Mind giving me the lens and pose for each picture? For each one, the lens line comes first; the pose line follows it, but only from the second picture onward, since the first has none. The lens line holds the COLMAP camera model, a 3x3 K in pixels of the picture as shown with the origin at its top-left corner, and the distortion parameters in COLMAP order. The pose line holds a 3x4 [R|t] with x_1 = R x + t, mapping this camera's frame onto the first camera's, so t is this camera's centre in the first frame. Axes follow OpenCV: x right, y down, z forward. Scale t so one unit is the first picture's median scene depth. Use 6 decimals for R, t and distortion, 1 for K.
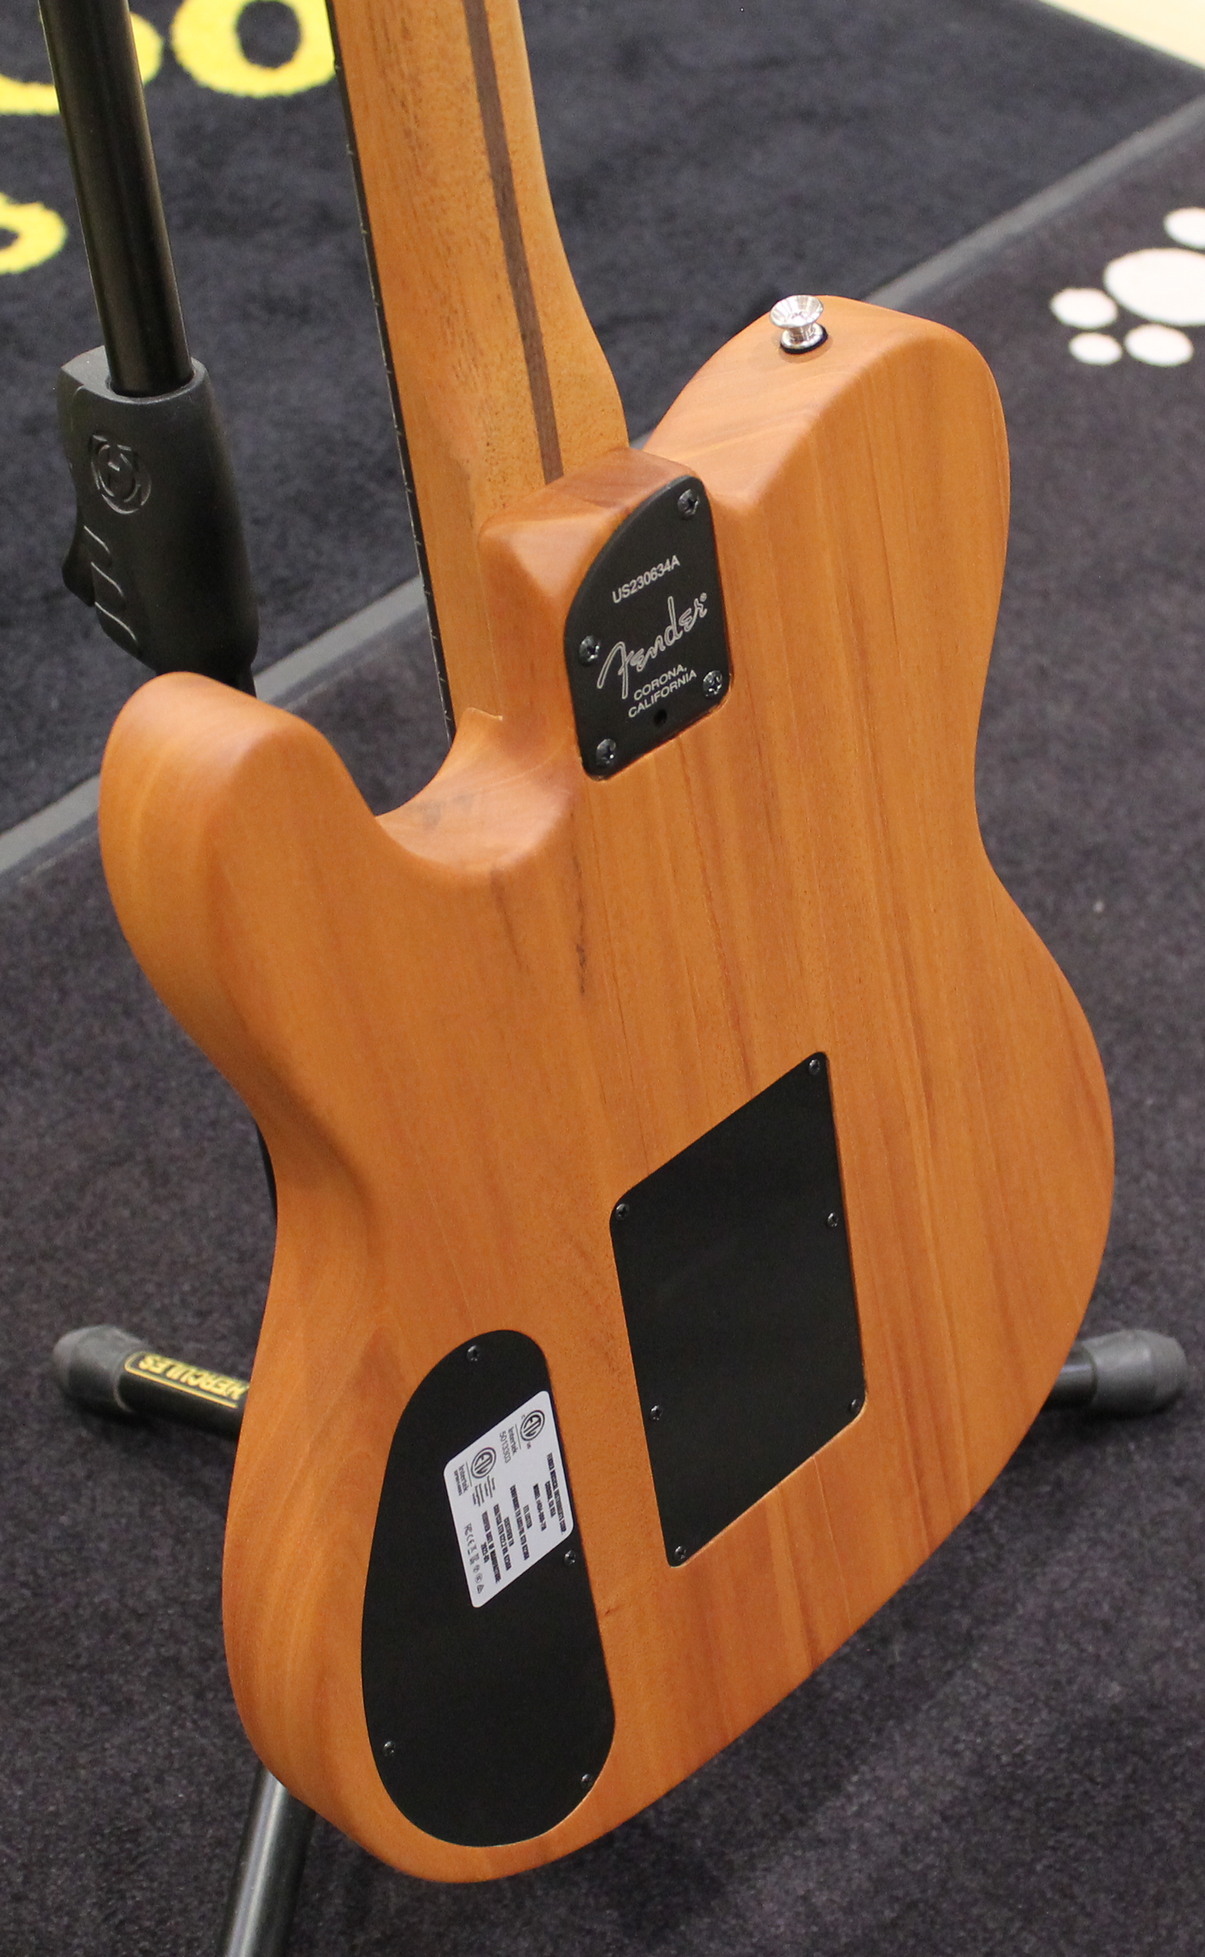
lens RADIAL K [[3213.7, 0, 602.5], [0, 3213.7, 978.5], [0, 0, 1]] dist [-0.048949, -0.030007]
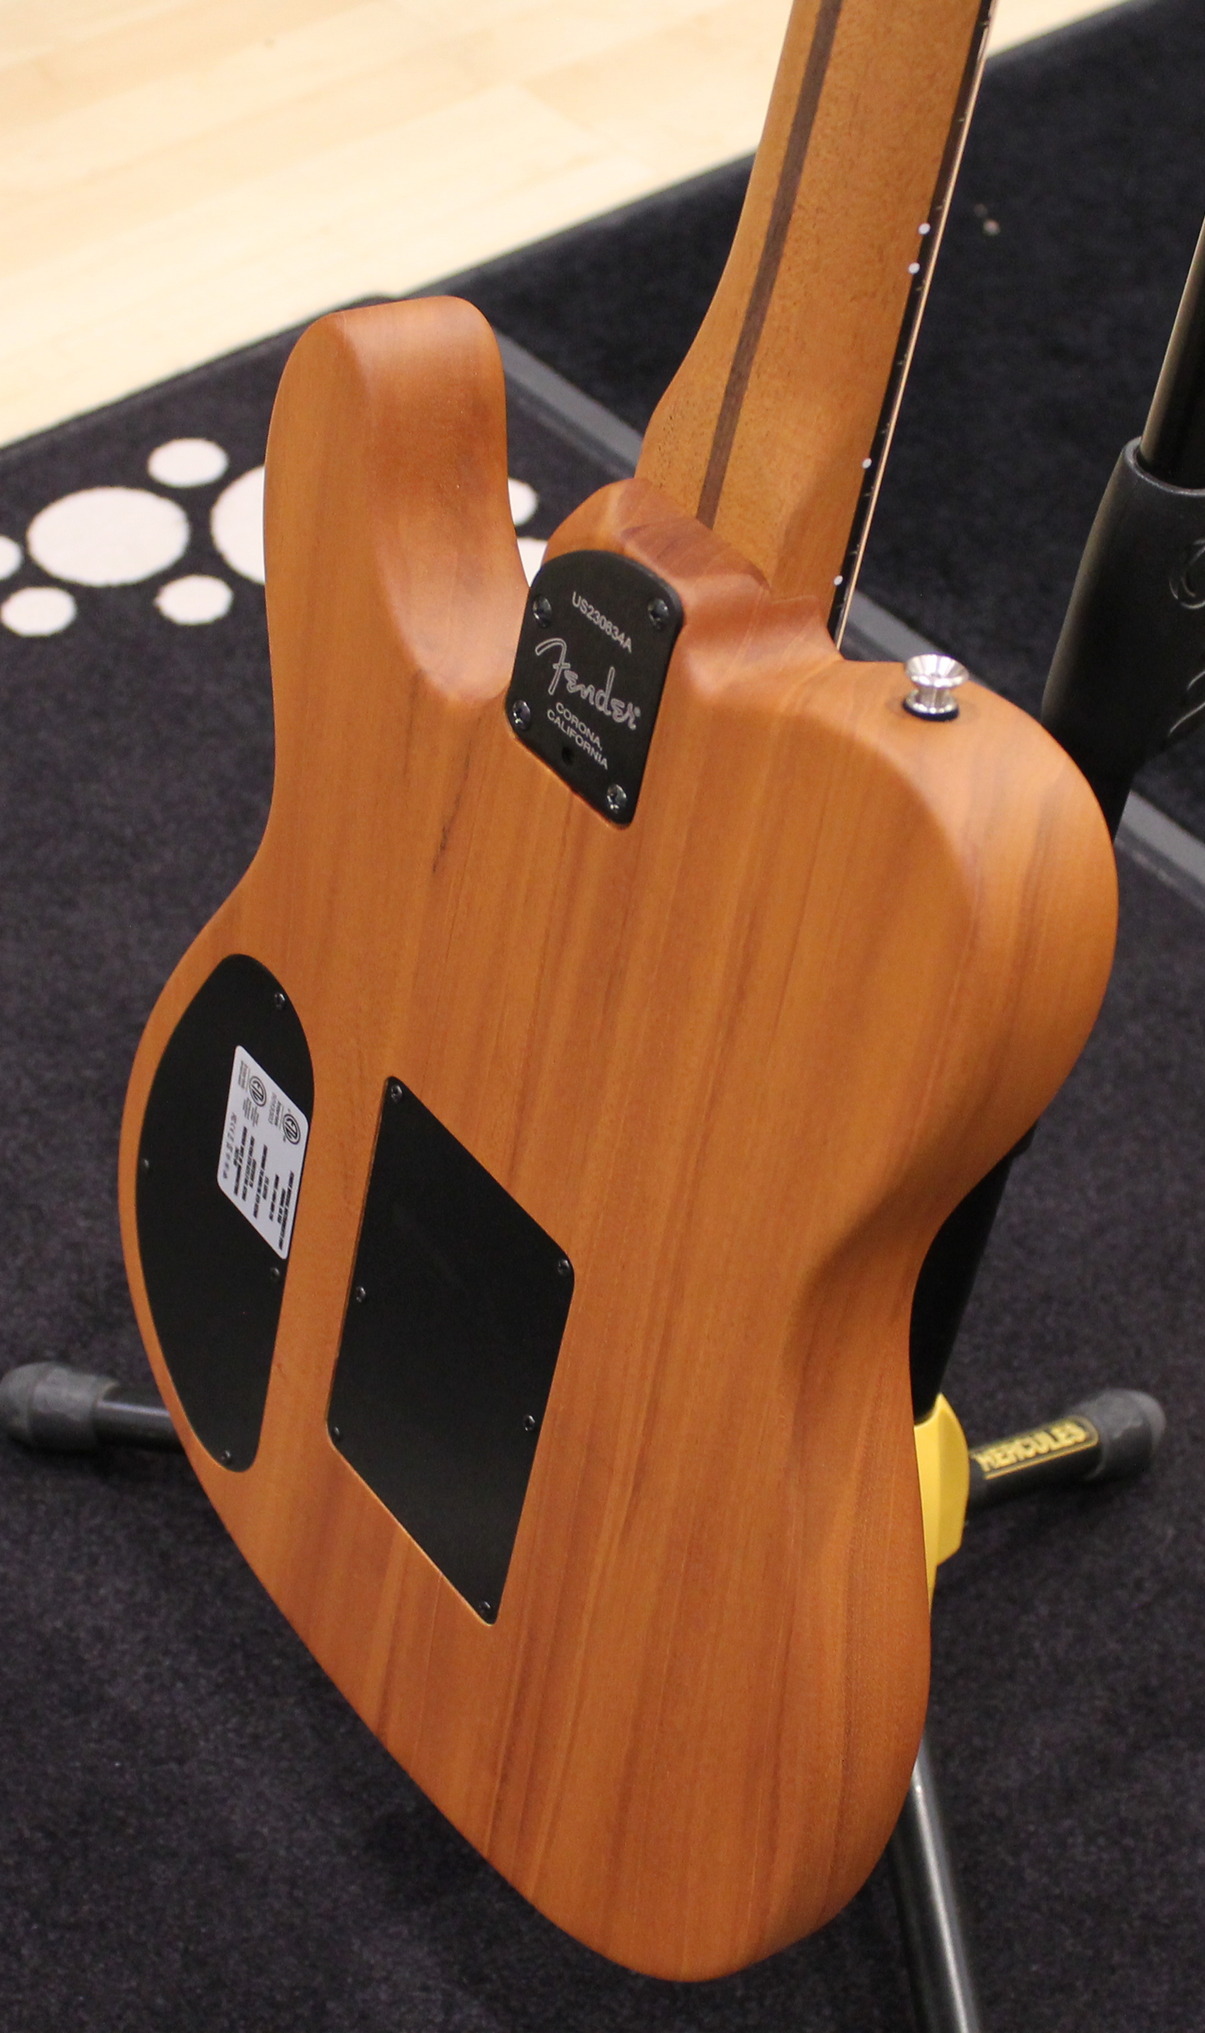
lens RADIAL K [[3249.2, 0, 602.5], [0, 3249.2, 1016.5], [0, 0, 1]] dist [-0.057201, 0.017070]
pose [[-0.153462, 0.682931, -0.714181, 0.769168], [-0.701745, 0.433523, 0.565343, -0.608296], [0.695704, 0.587932, 0.412713, 0.657700]]
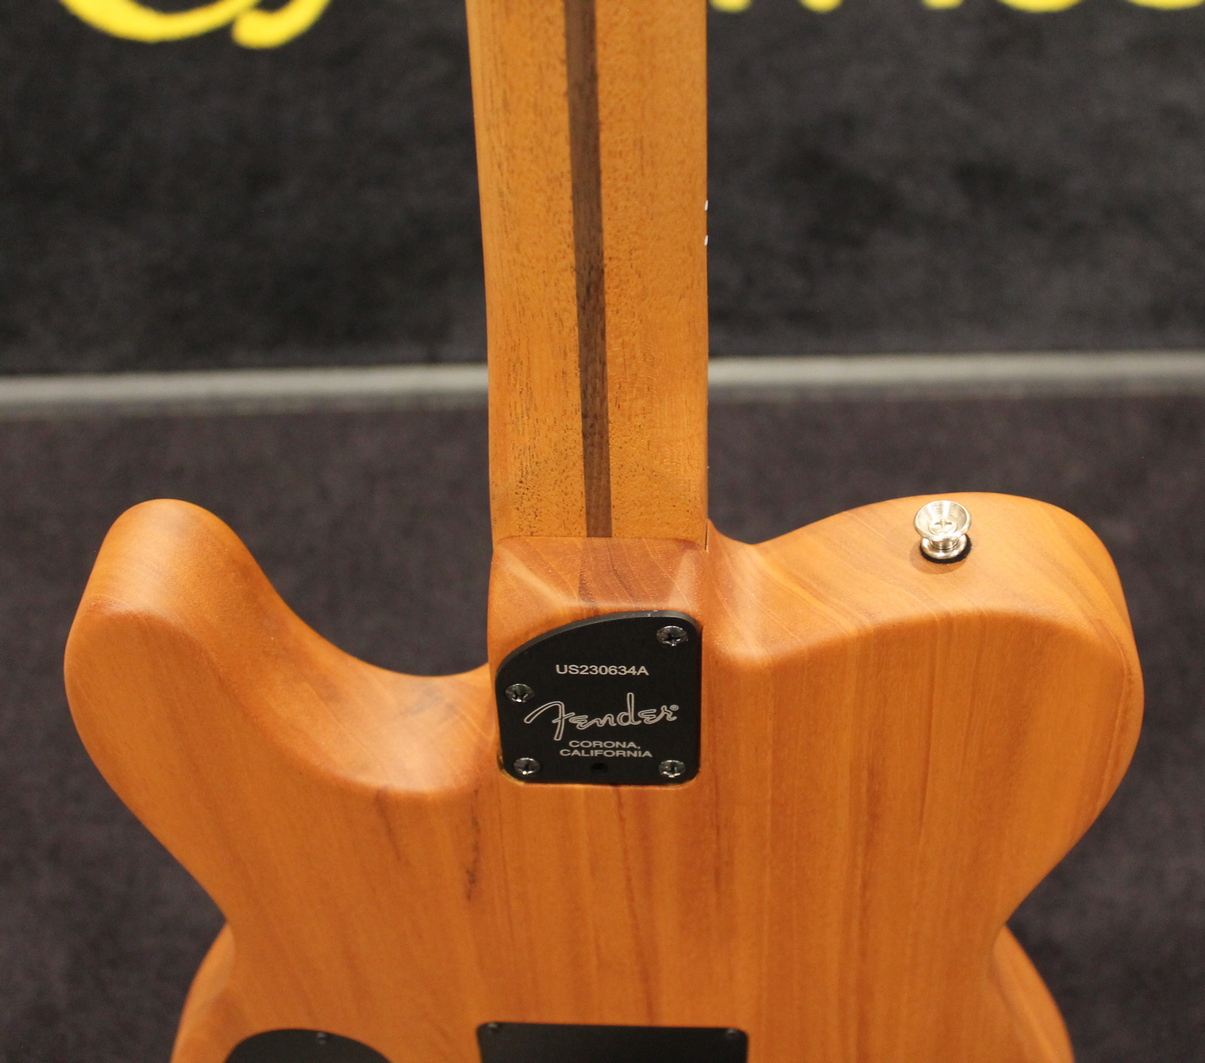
lens RADIAL K [[1692.2, 0, 602.5], [0, 1692.2, 531.5], [0, 0, 1]] dist [-0.059107, -0.012629]
pose [[0.675383, 0.583629, -0.450817, 0.226231], [-0.479223, 0.811971, 0.333241, -0.333257], [0.560539, -0.009024, 0.828079, 0.544393]]
